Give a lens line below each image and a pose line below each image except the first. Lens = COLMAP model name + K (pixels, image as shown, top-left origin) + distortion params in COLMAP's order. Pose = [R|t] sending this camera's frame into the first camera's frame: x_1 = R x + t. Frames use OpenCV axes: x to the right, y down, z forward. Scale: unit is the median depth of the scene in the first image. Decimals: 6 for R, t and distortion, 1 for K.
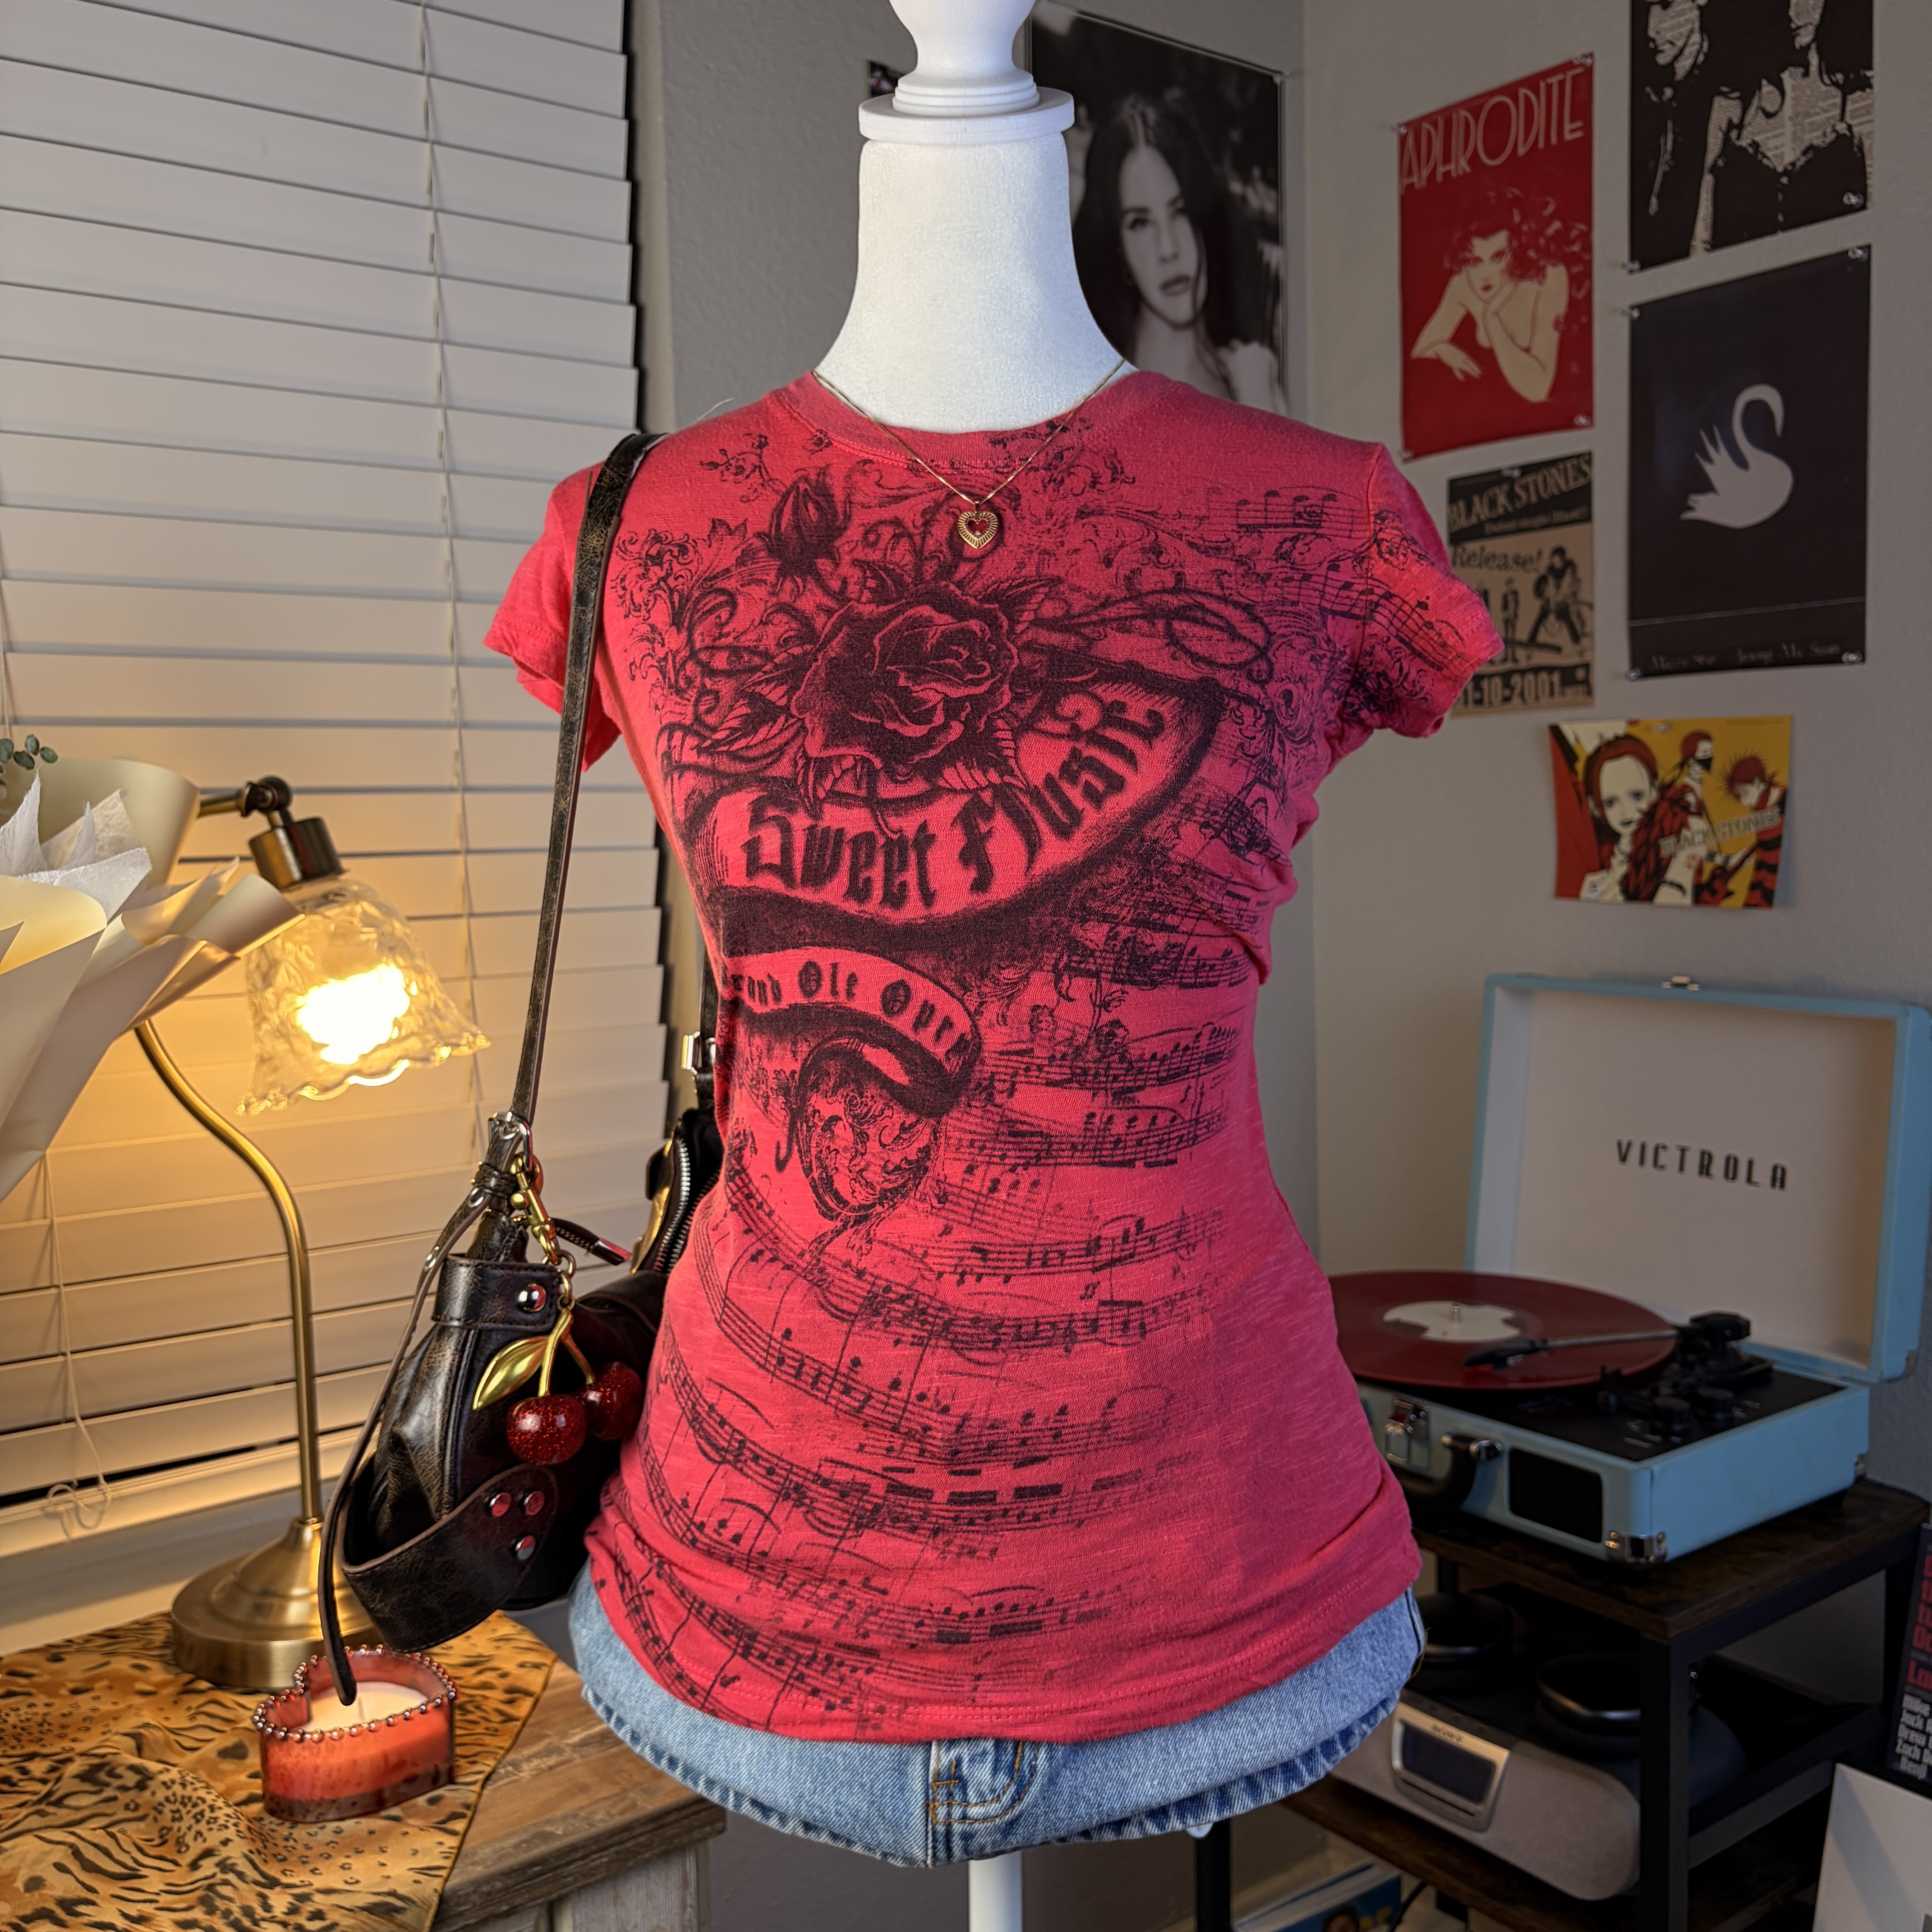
lens RADIAL K [[1960.0, 0, 967.7], [0, 1960.0, 970.2], [0, 0, 1]] dist [0.020554, 0.000000]
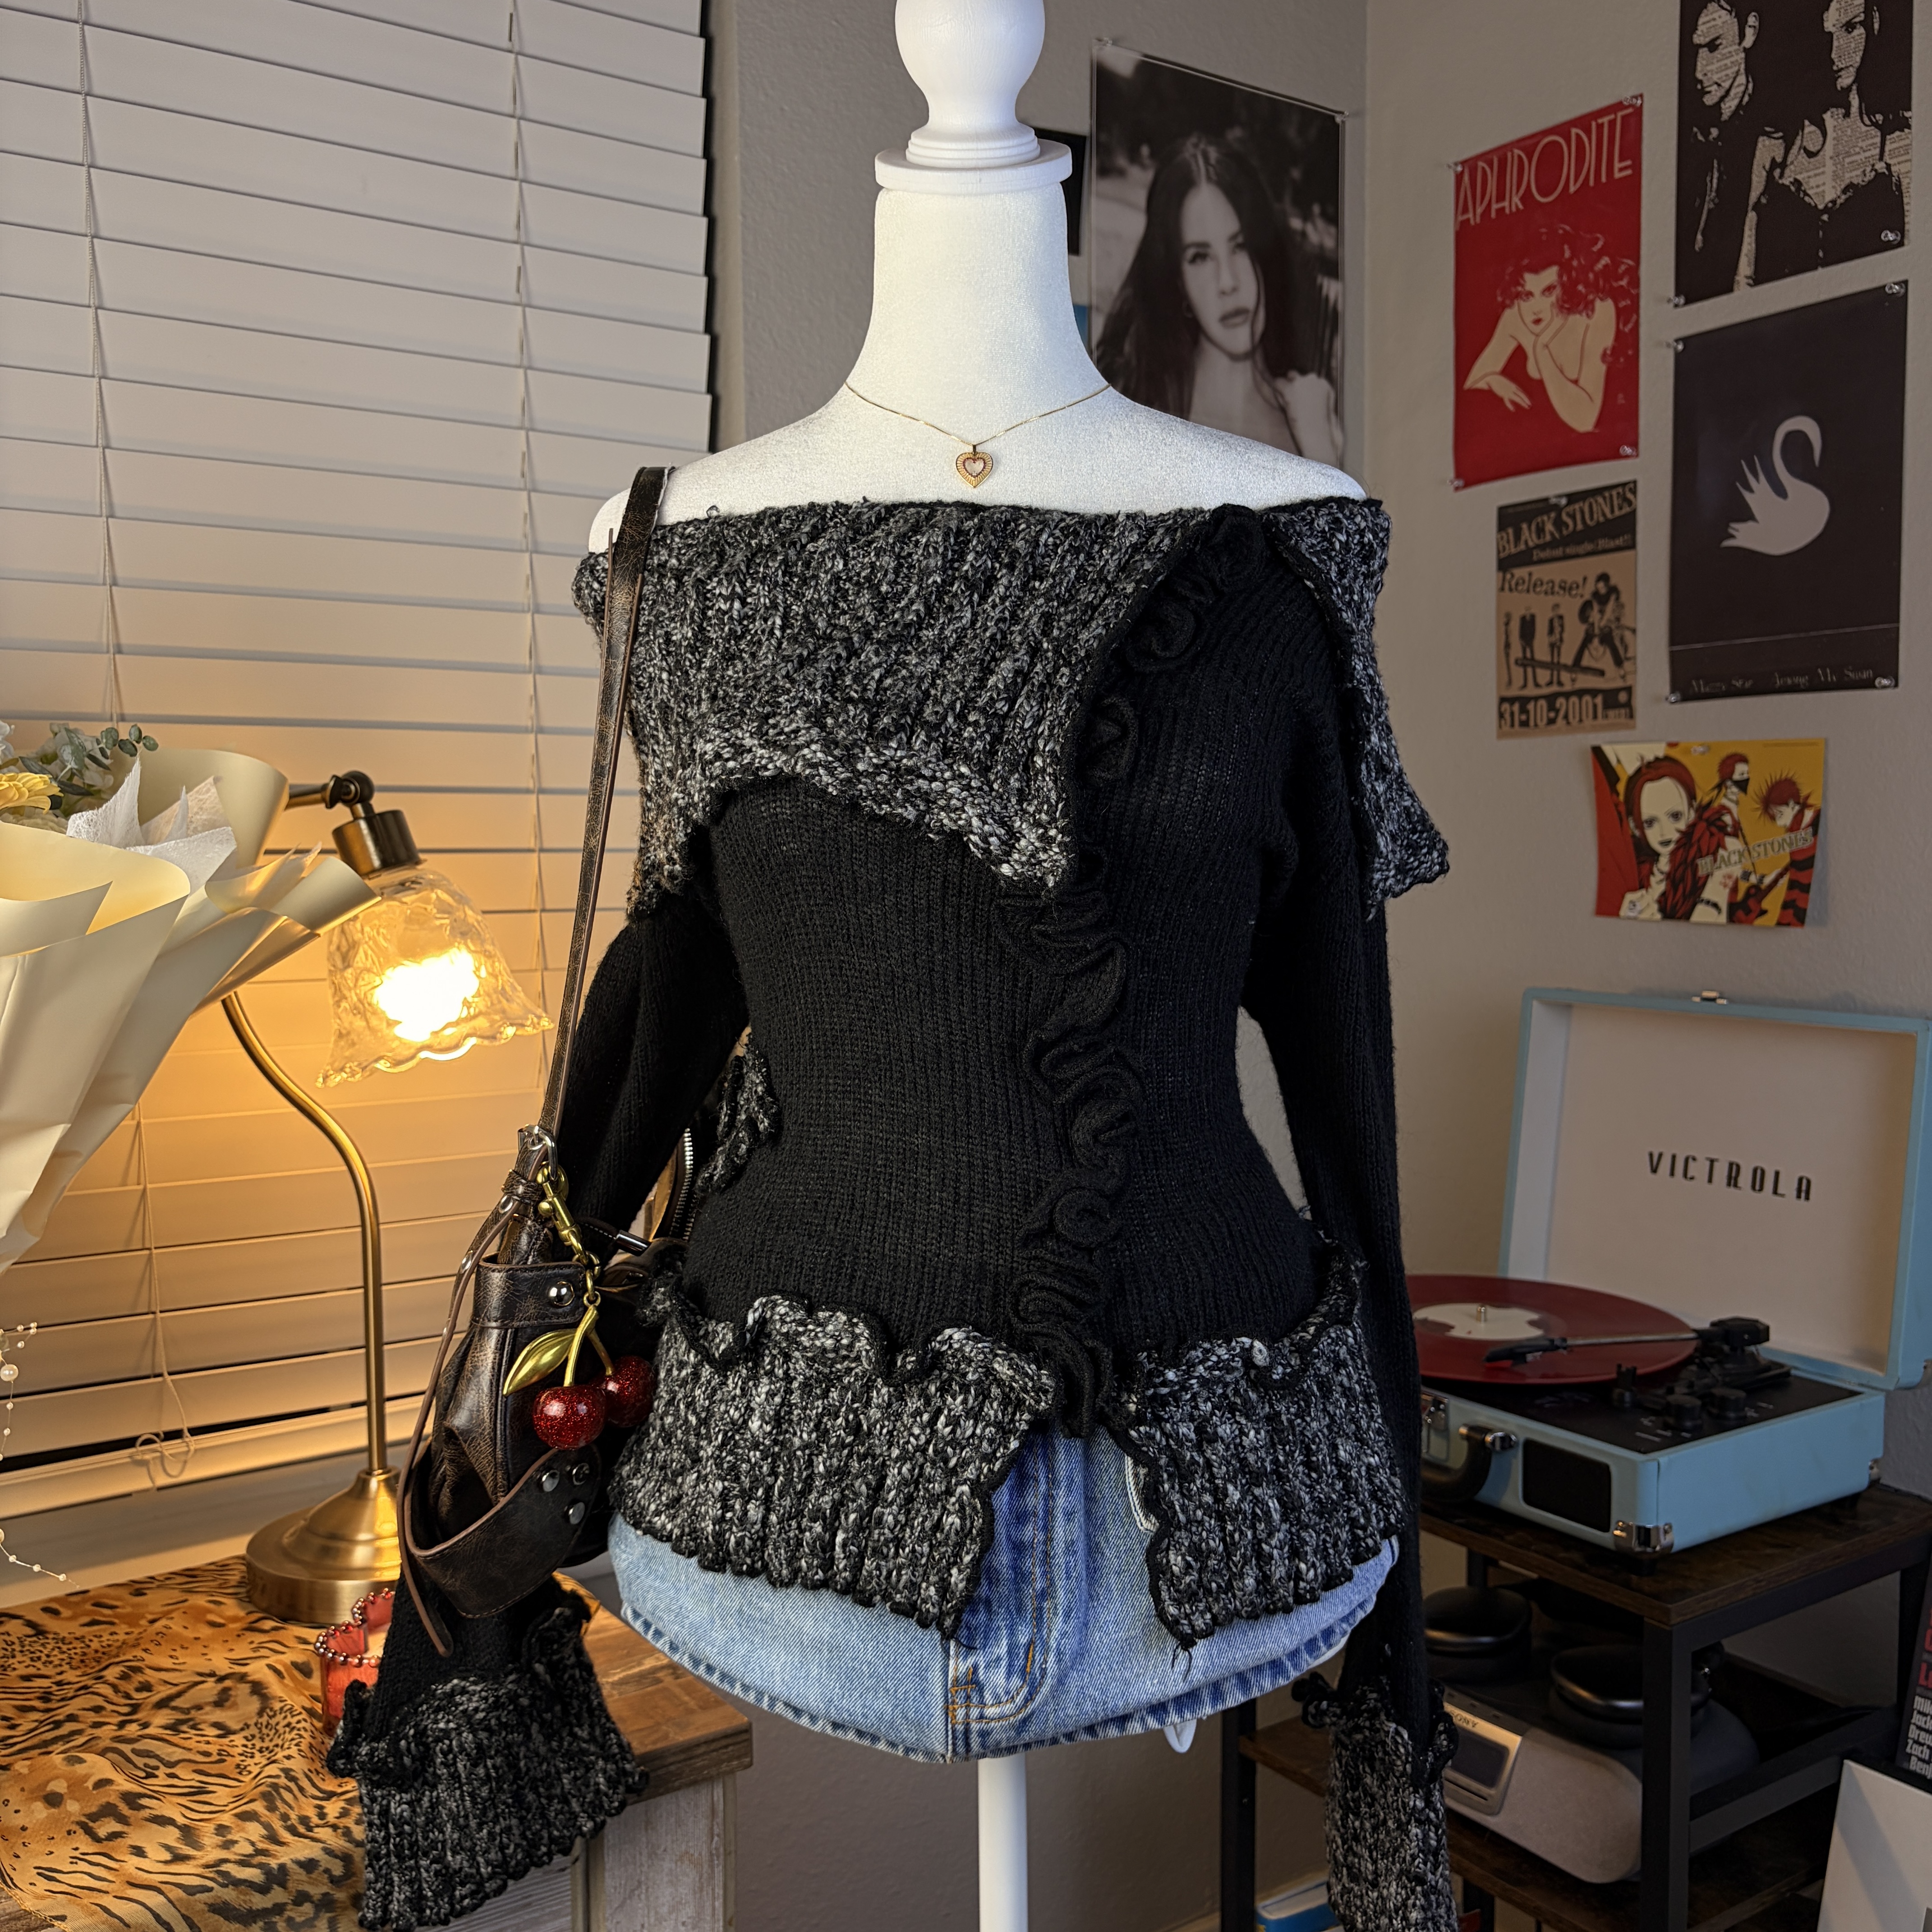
lens RADIAL K [[1960.0, 0, 973.4], [0, 1960.0, 978.5], [0, 0, 1]] dist [0.020554, 0.000000]
pose [[0.998948, 0.018163, -0.042107, 0.020950], [-0.018636, 0.999767, -0.010866, 0.014239], [0.041900, 0.011639, 0.999054, -0.038014]]
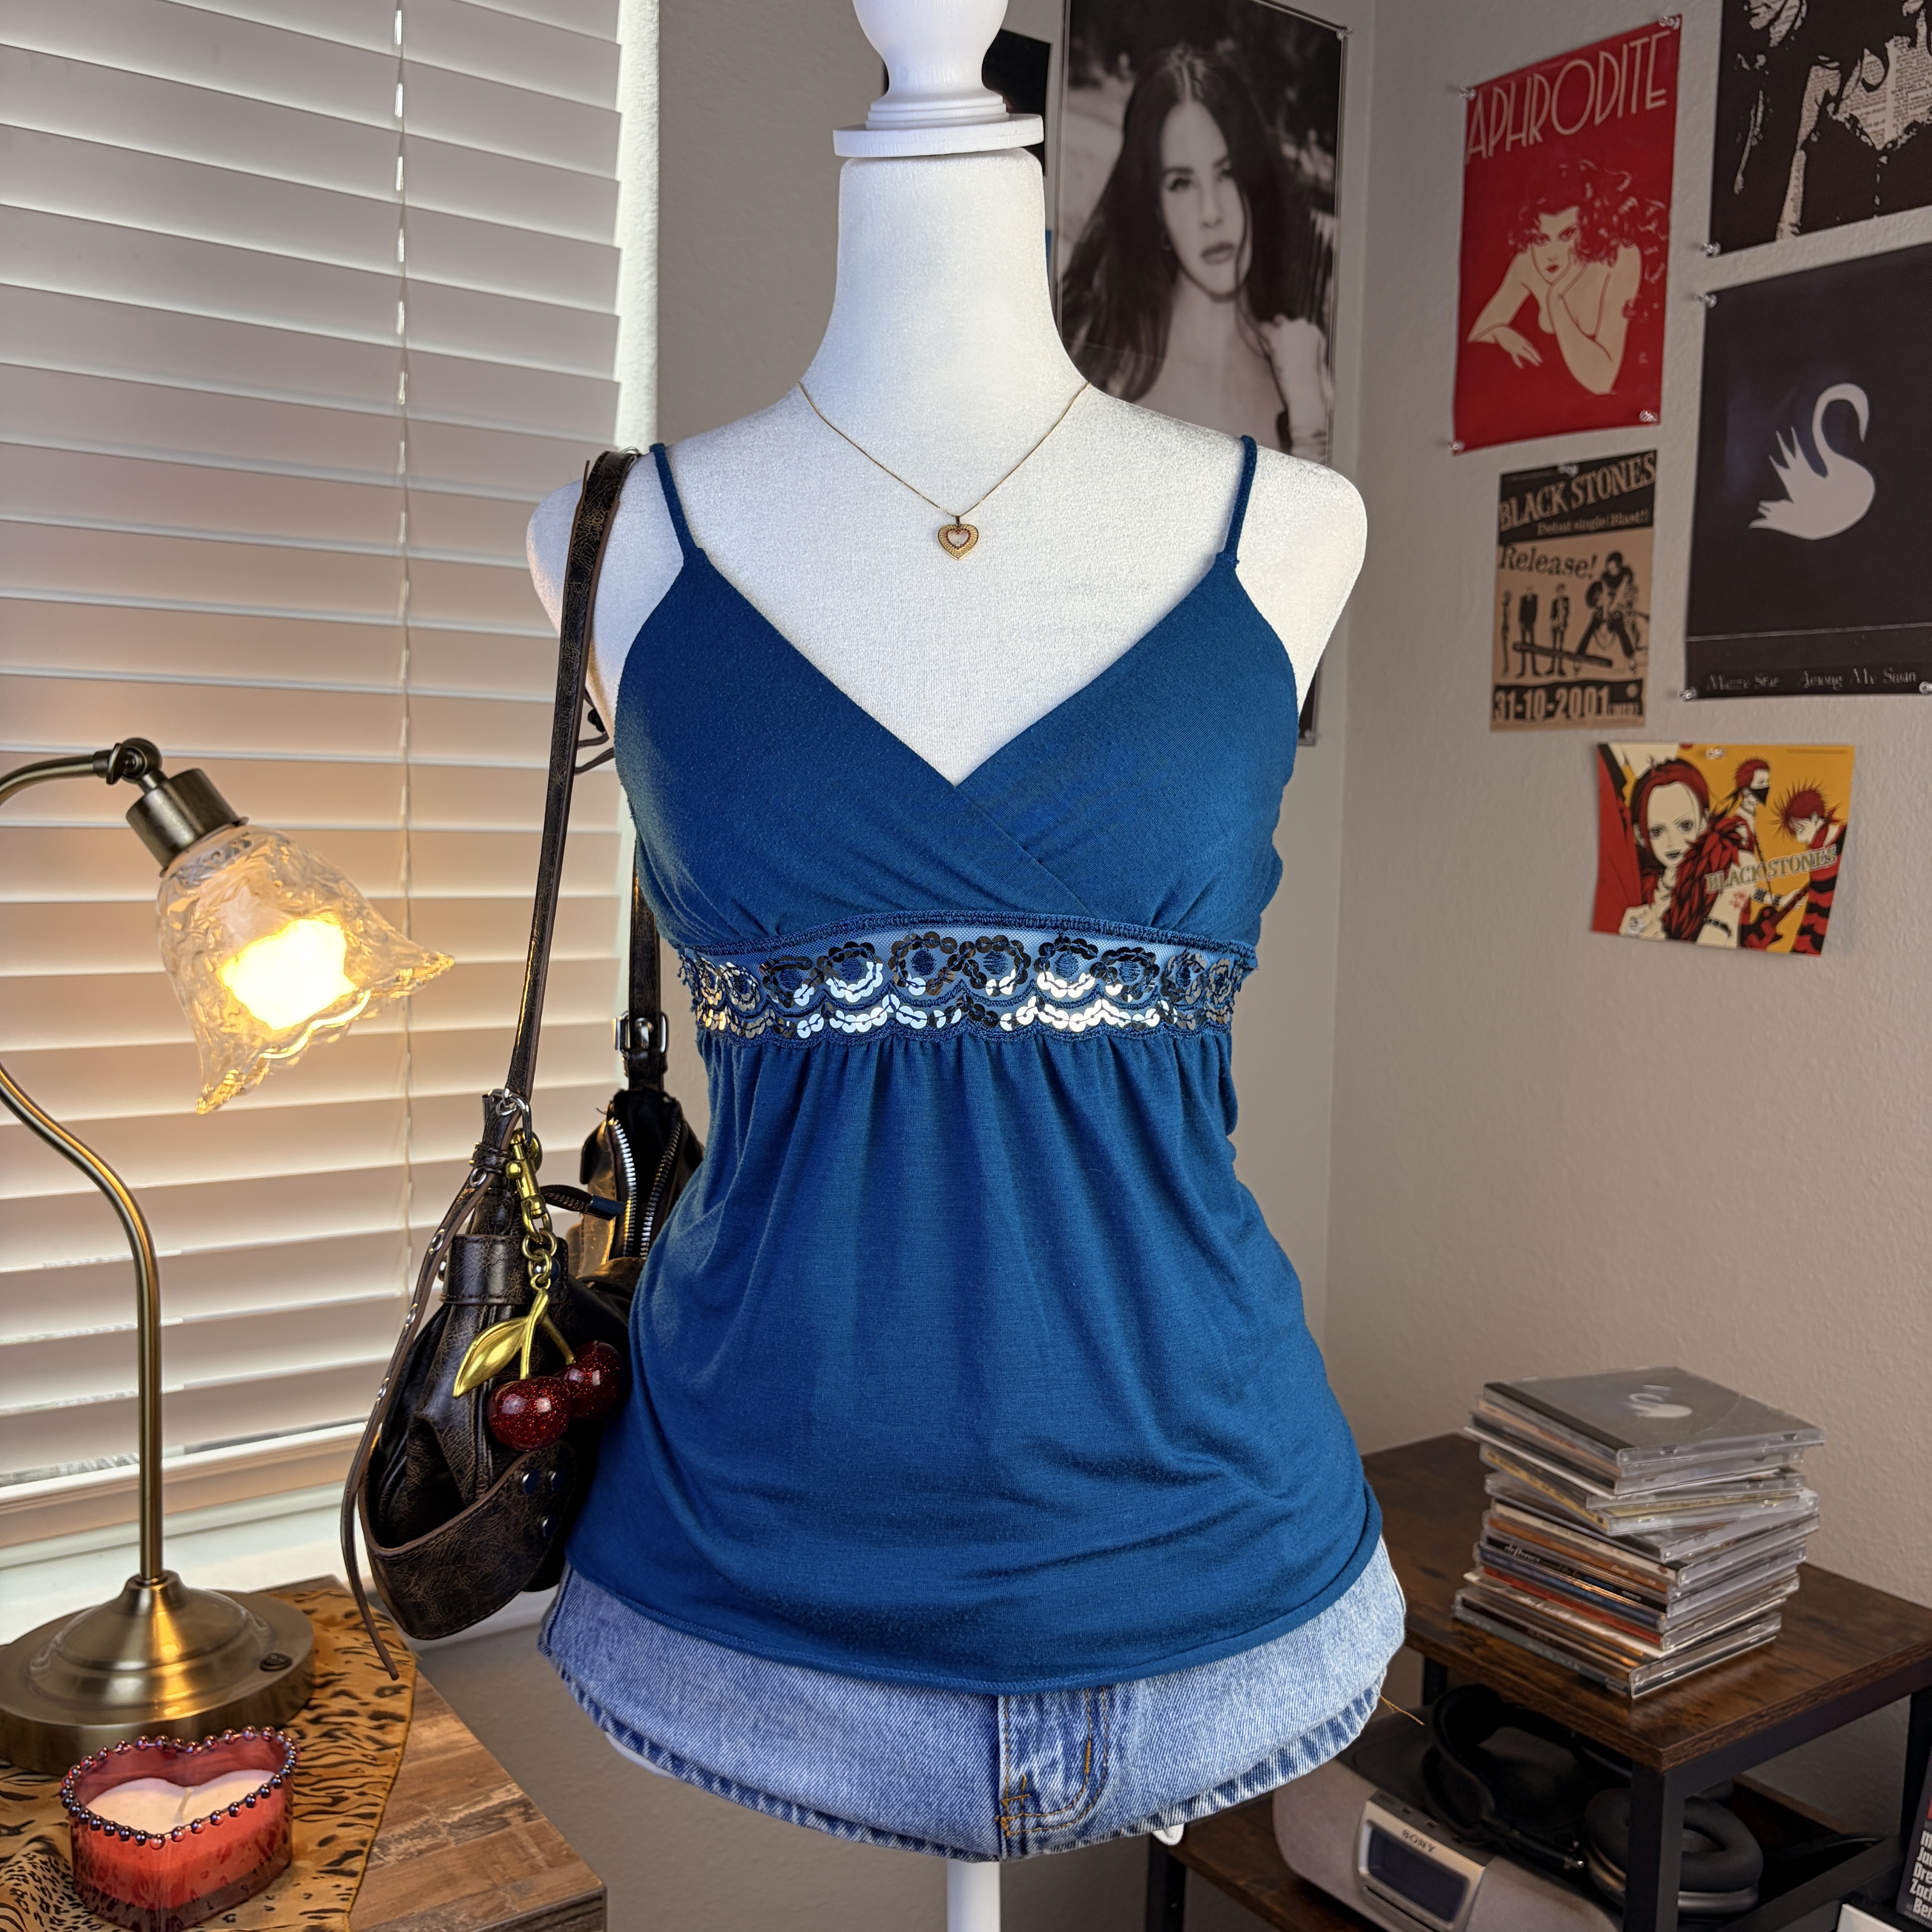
lens RADIAL K [[1960.0, 0, 970.9], [0, 1960.0, 974.4], [0, 0, 1]] dist [0.020554, 0.000000]
pose [[0.998429, 0.049828, -0.025631, 0.033906], [-0.049518, 0.998694, 0.012611, -0.014687], [0.026226, -0.011322, 0.999592, 0.070182]]
